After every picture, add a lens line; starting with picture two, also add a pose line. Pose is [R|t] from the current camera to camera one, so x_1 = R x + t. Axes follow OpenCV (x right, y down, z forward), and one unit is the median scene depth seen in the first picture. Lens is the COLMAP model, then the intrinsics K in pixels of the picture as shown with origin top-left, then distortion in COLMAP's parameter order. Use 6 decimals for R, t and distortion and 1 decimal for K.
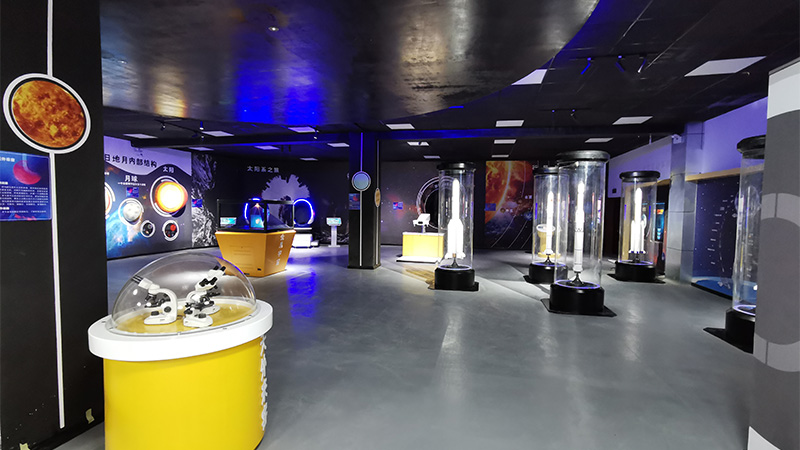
lens RADIAL K [[381.8, 0, 399.3], [0, 381.8, 223.3], [0, 0, 1]] dist [-0.010381, 0.000720]
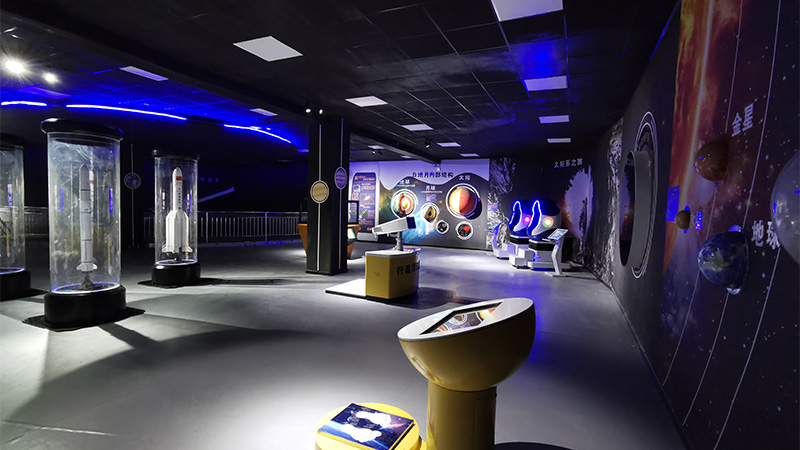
lens RADIAL K [[381.8, 0, 398.3], [0, 381.8, 227.8], [0, 0, 1]] dist [-0.010381, 0.000720]
pose [[-0.204967, 0.039956, -0.977953, 0.591415], [-0.071579, 0.995879, 0.055691, -0.041122], [0.976148, 0.081416, -0.201263, 1.082335]]
